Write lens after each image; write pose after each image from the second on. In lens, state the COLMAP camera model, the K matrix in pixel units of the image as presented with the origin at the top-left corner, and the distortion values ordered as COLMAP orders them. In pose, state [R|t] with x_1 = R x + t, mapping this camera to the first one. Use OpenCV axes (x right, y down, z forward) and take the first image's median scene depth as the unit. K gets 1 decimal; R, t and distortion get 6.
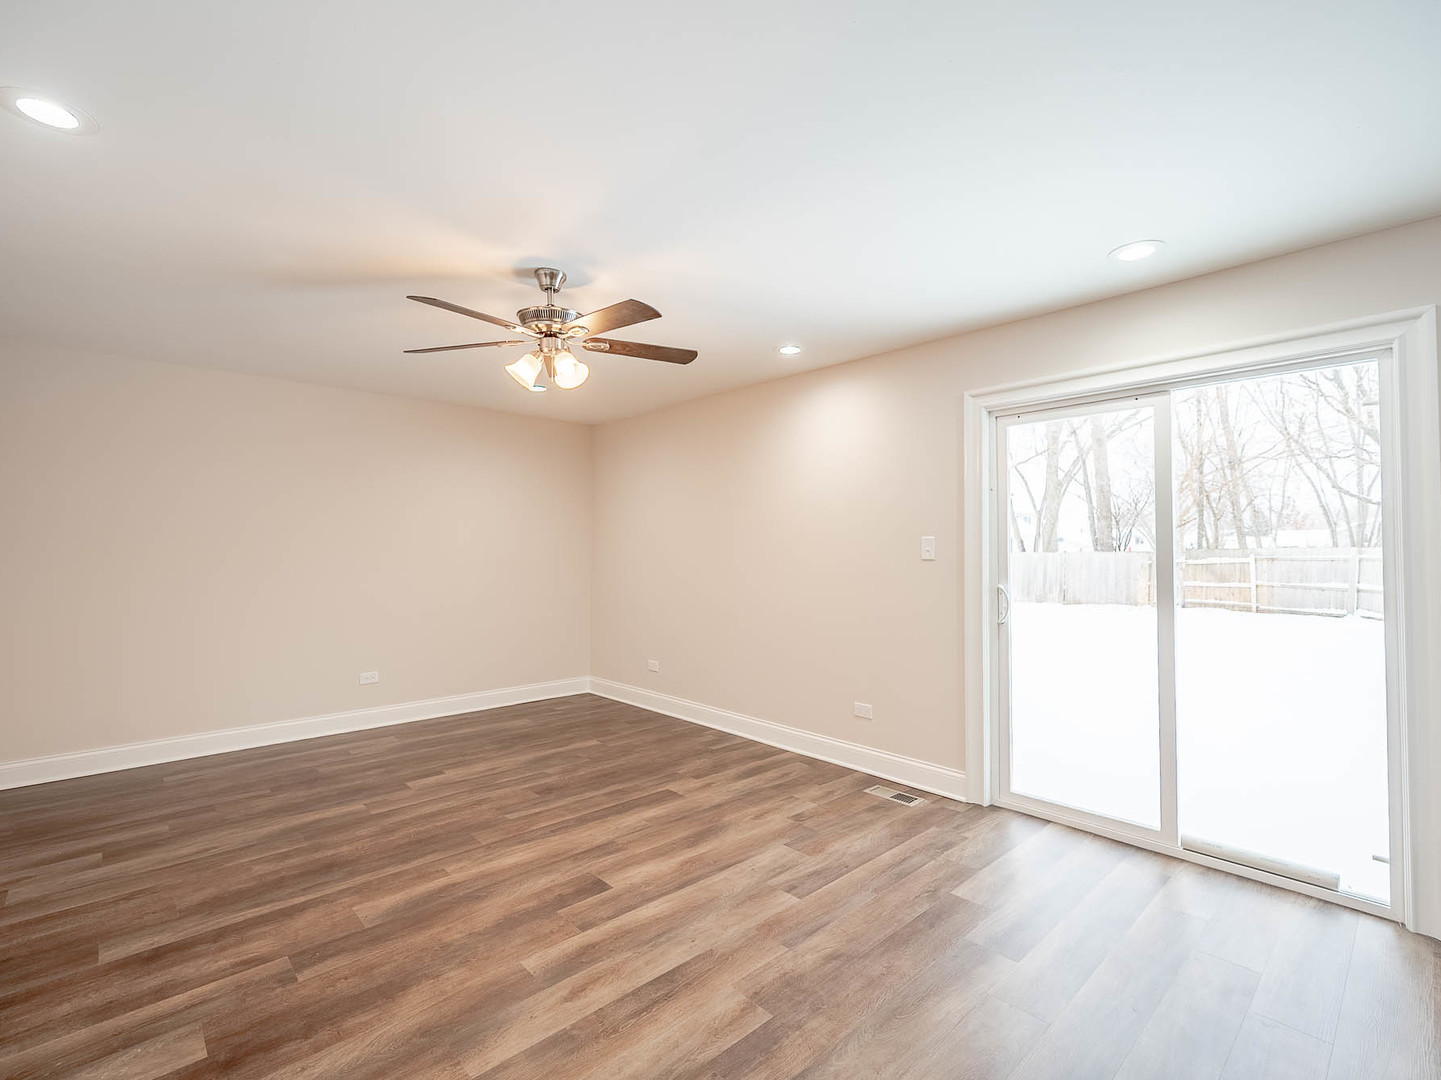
lens RADIAL K [[673.3, 0, 716.7], [0, 673.3, 533.3], [0, 0, 1]] dist [0.001751, 0.000028]
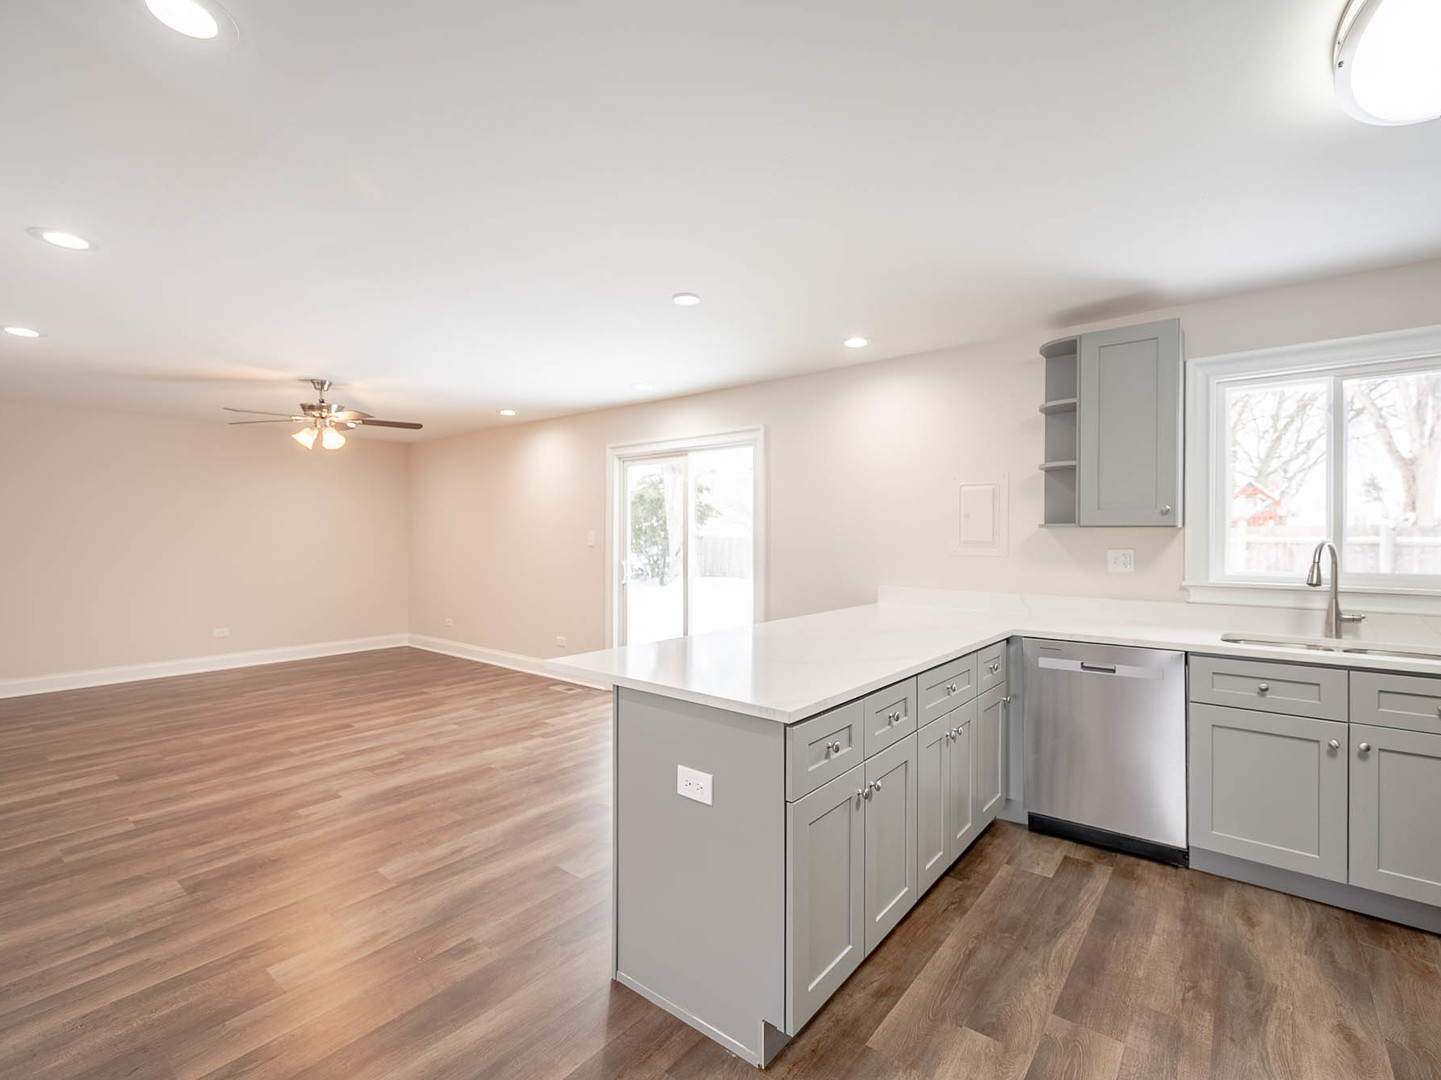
lens RADIAL K [[667.2, 0, 724.4], [0, 667.2, 530.9], [0, 0, 1]] dist [0.002220, 0.000129]
pose [[0.989766, -0.001632, 0.142692, 0.532375], [-0.001618, 0.999742, 0.022658, -0.045175], [-0.142692, -0.022657, 0.989508, -0.851577]]
